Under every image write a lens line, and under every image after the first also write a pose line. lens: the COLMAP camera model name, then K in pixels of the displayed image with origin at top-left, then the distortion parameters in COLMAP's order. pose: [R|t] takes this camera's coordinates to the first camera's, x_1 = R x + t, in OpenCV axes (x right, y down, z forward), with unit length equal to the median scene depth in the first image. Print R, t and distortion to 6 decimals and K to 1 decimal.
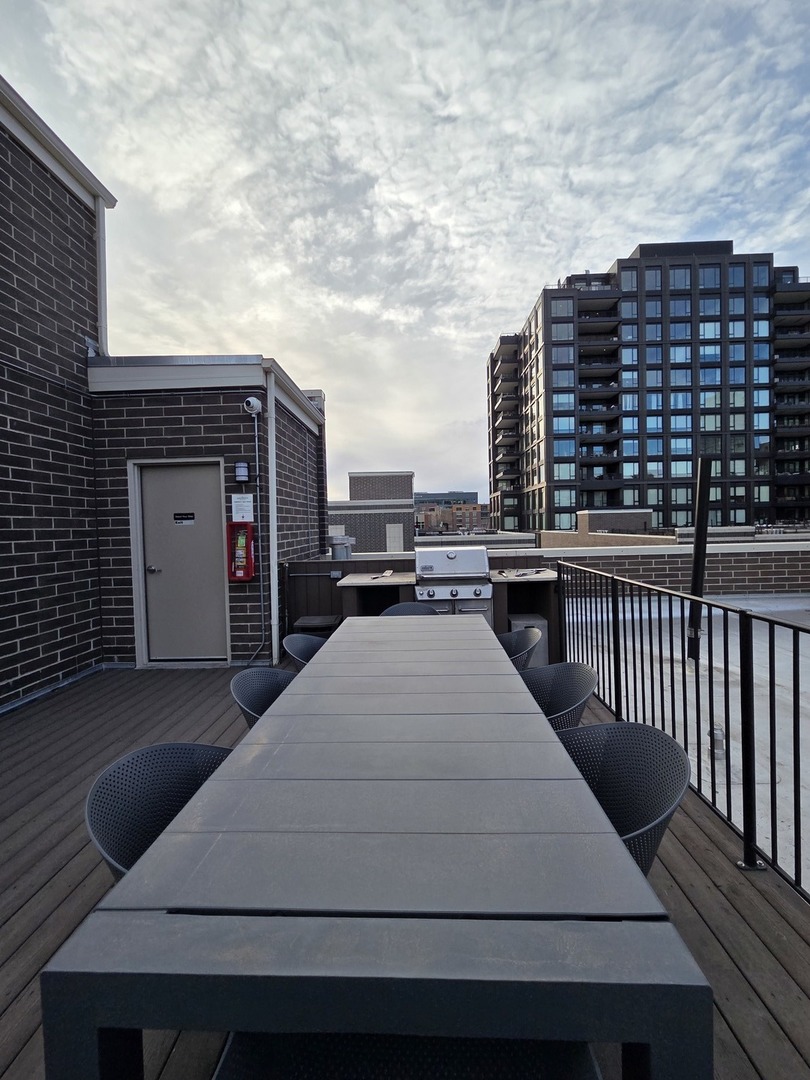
lens RADIAL K [[439.5, 0, 400.9], [0, 439.5, 535.9], [0, 0, 1]] dist [-0.002393, -0.000366]
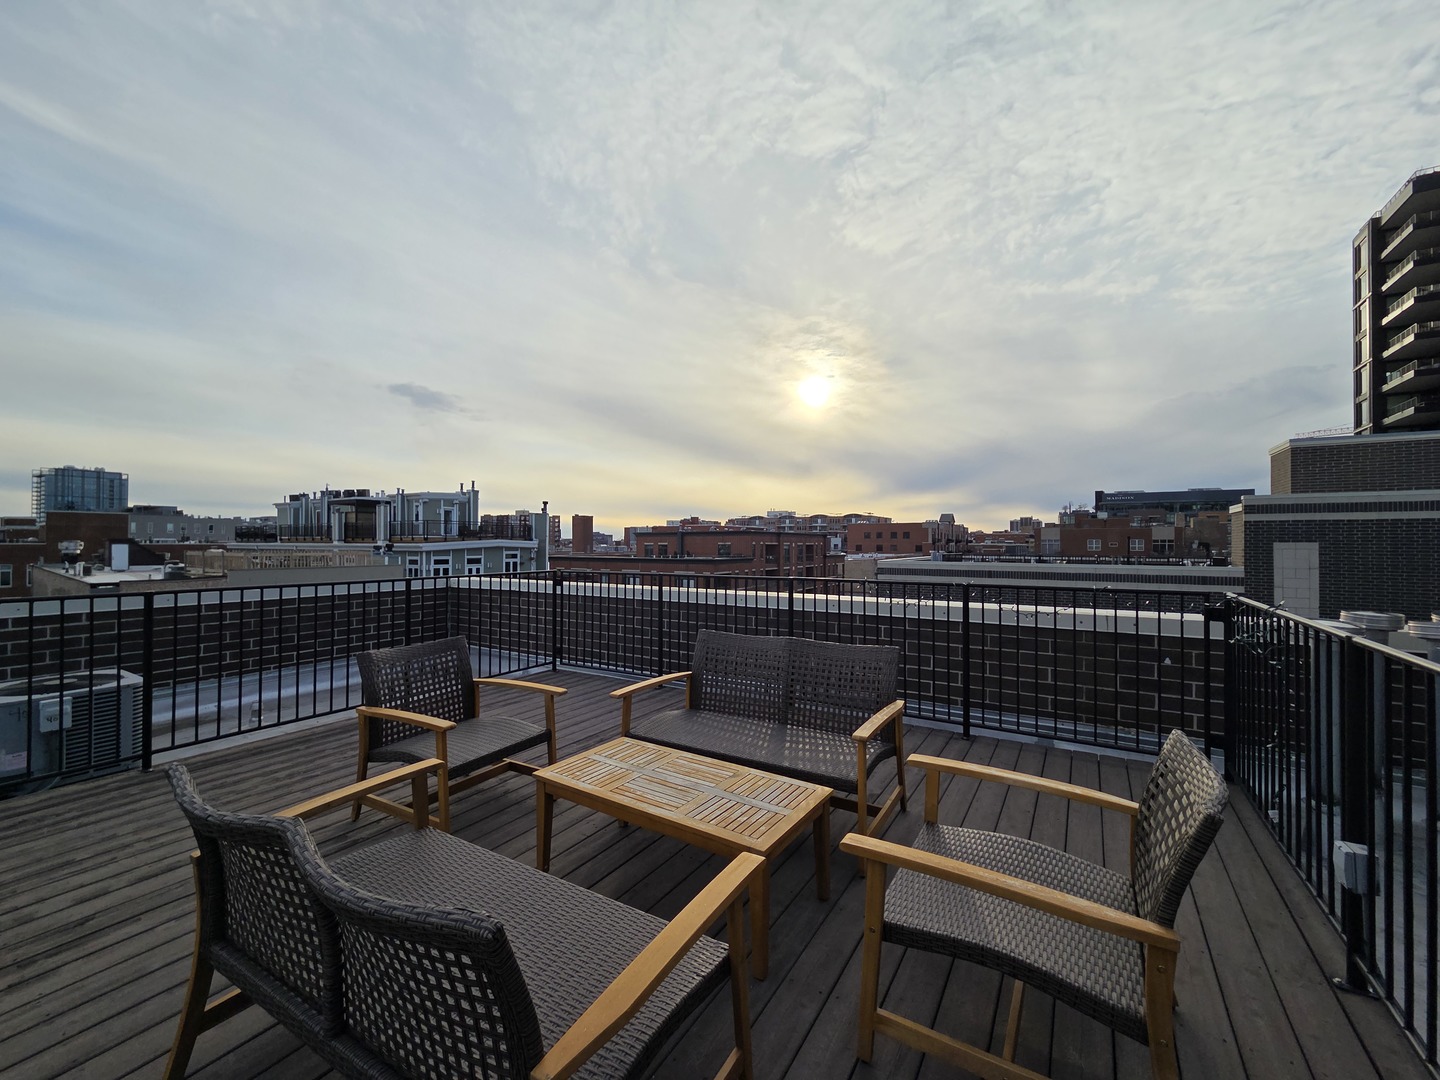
lens RADIAL K [[585.9, 0, 718.4], [0, 585.9, 536.1], [0, 0, 1]] dist [-0.002393, -0.000366]
pose [[0.857914, 0.018685, -0.513453, -0.084565], [-0.031099, 0.999395, -0.015593, 0.015948], [0.512851, 0.029345, 0.857976, -0.356157]]
